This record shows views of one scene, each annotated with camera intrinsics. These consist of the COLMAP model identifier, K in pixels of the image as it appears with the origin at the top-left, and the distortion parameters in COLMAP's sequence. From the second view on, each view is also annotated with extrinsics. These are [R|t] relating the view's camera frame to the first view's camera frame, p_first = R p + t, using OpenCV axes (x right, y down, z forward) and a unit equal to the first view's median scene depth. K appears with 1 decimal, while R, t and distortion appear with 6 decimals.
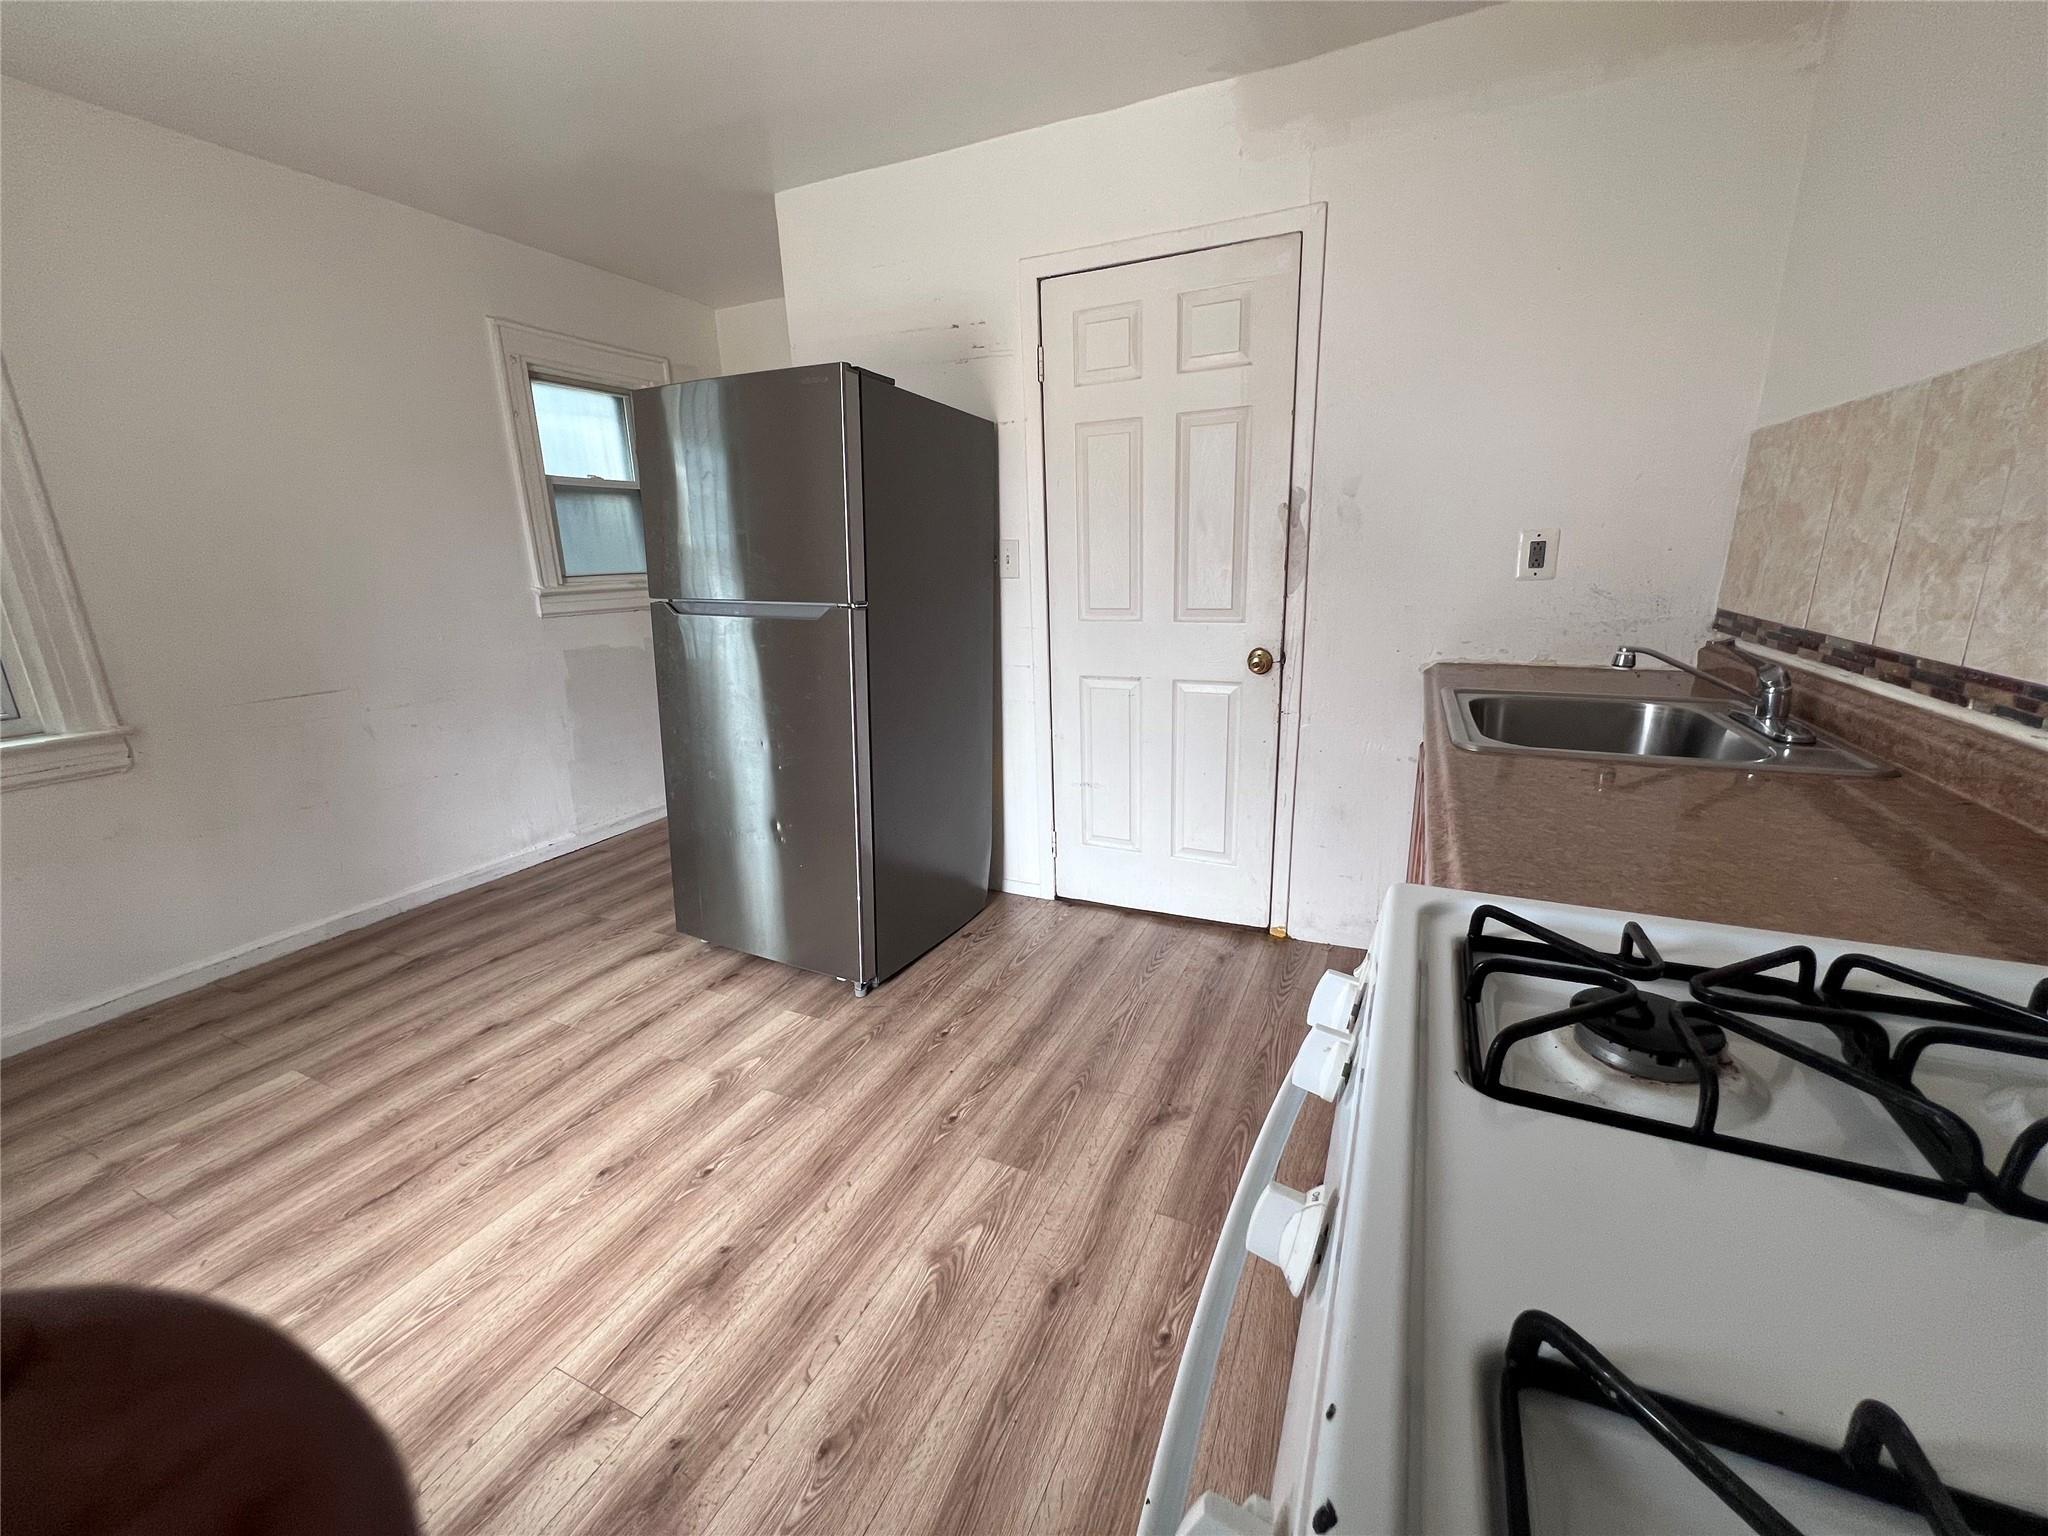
lens RADIAL K [[820.8, 0, 1024.9], [0, 820.8, 766.7], [0, 0, 1]] dist [0.000332, 0.000288]
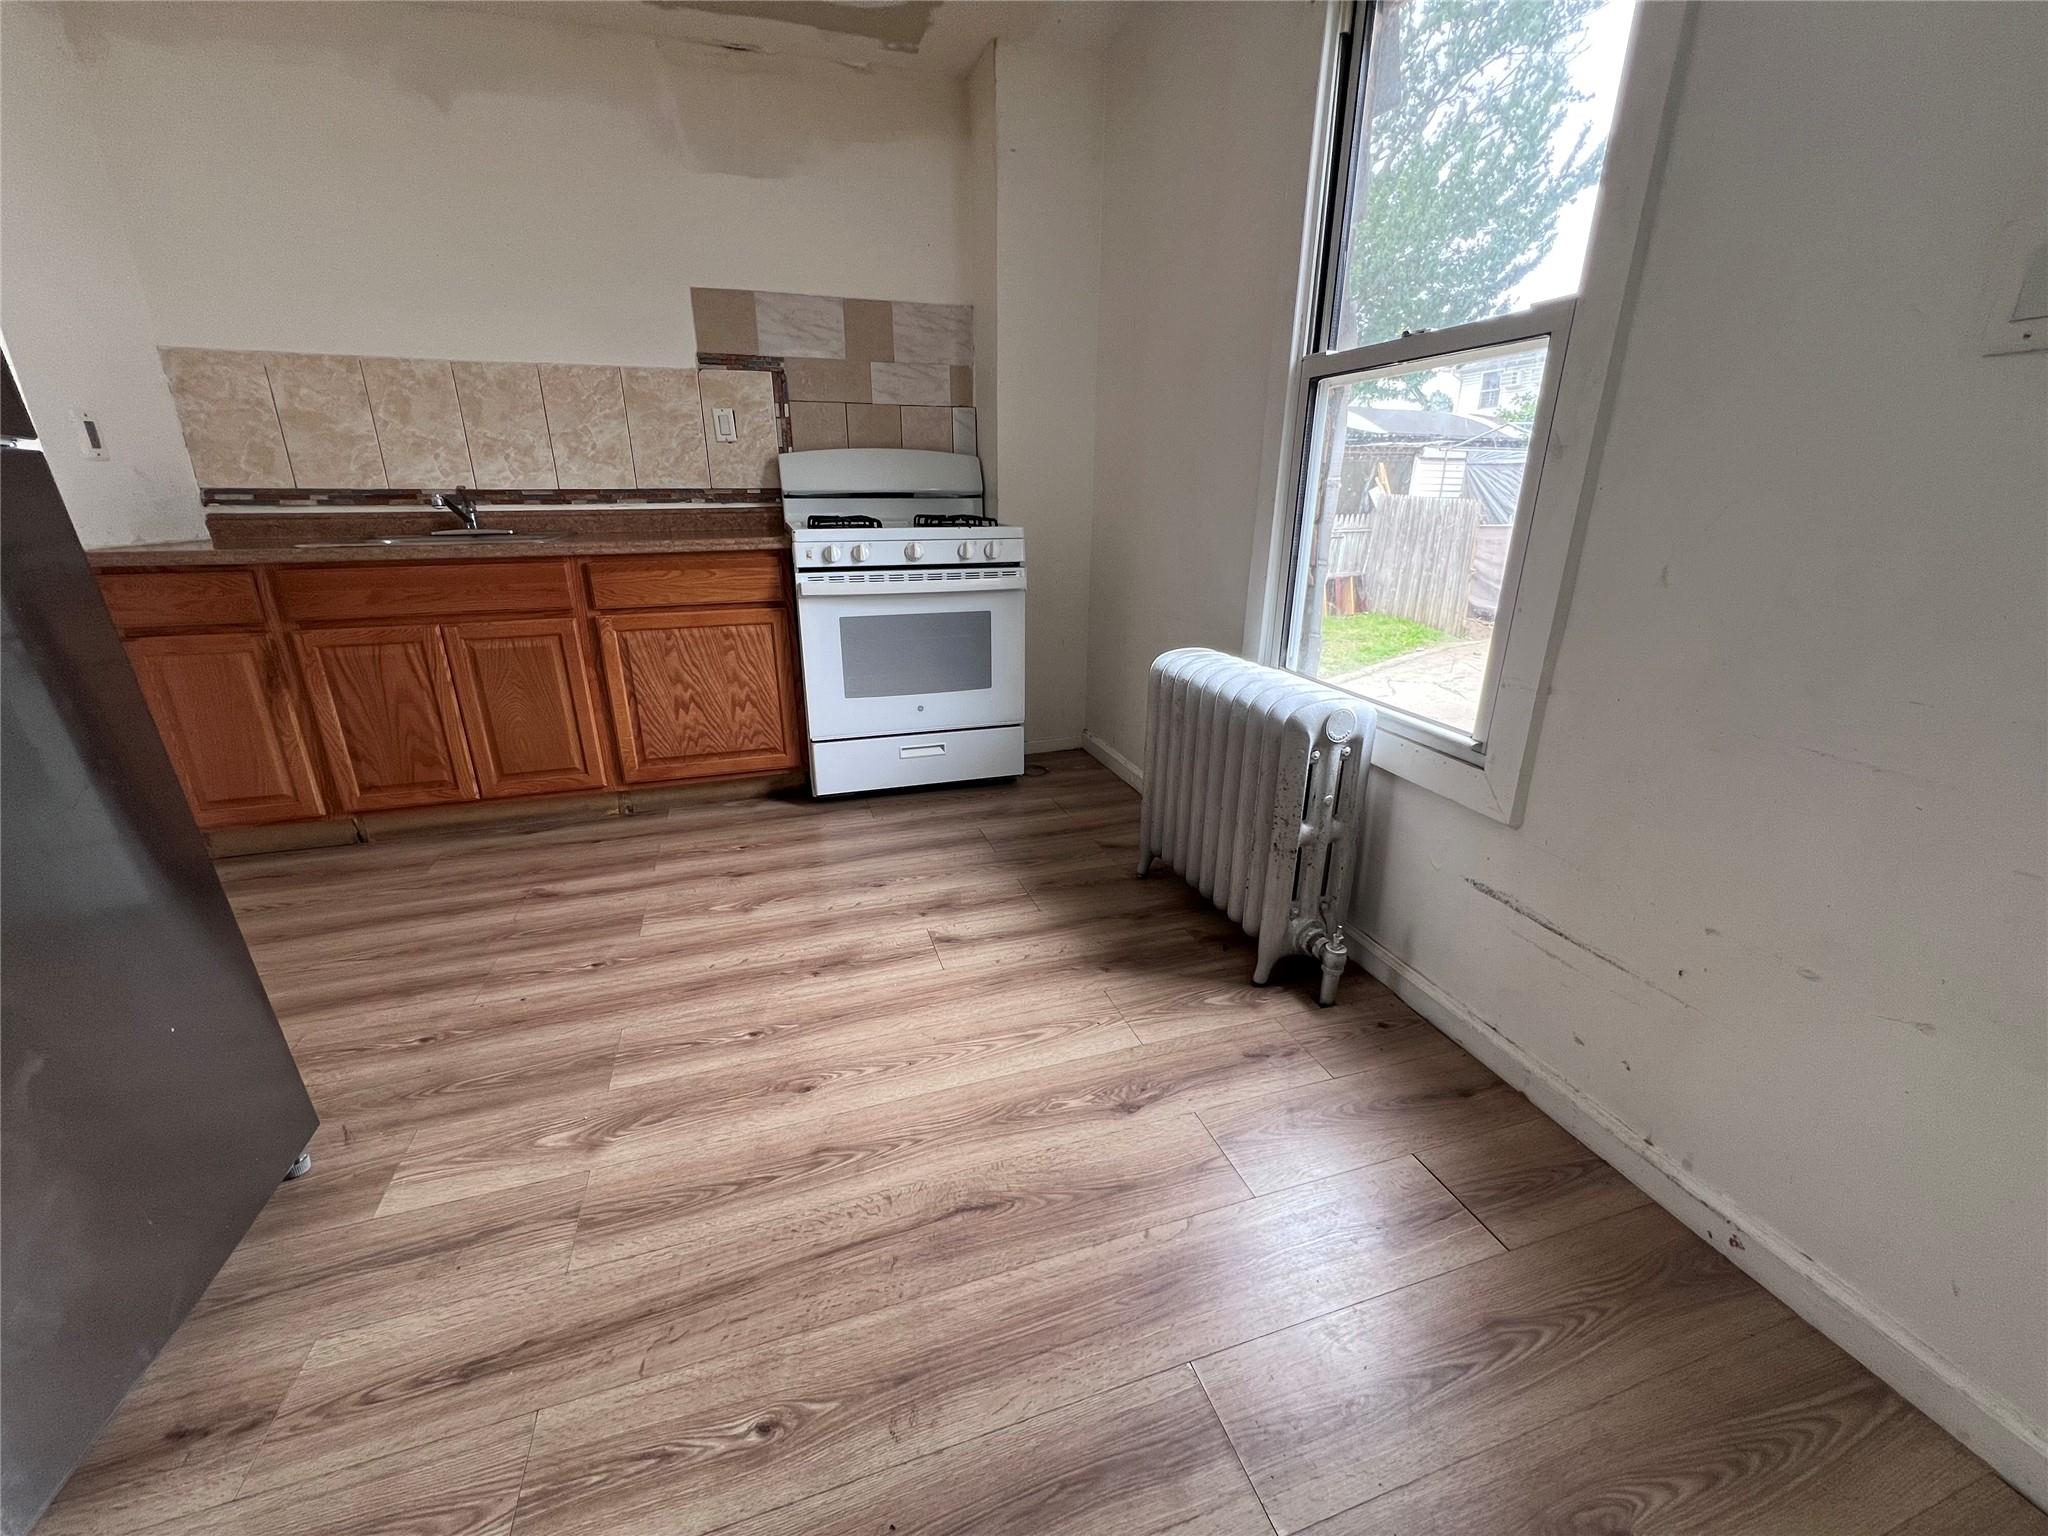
lens RADIAL K [[820.8, 0, 1025.7], [0, 820.8, 771.8], [0, 0, 1]] dist [0.000332, 0.000288]
pose [[-0.684921, -0.213757, 0.696557, -1.222832], [0.204989, 0.860852, 0.465740, -0.166498], [-0.699188, 0.461781, -0.545797, 1.161580]]
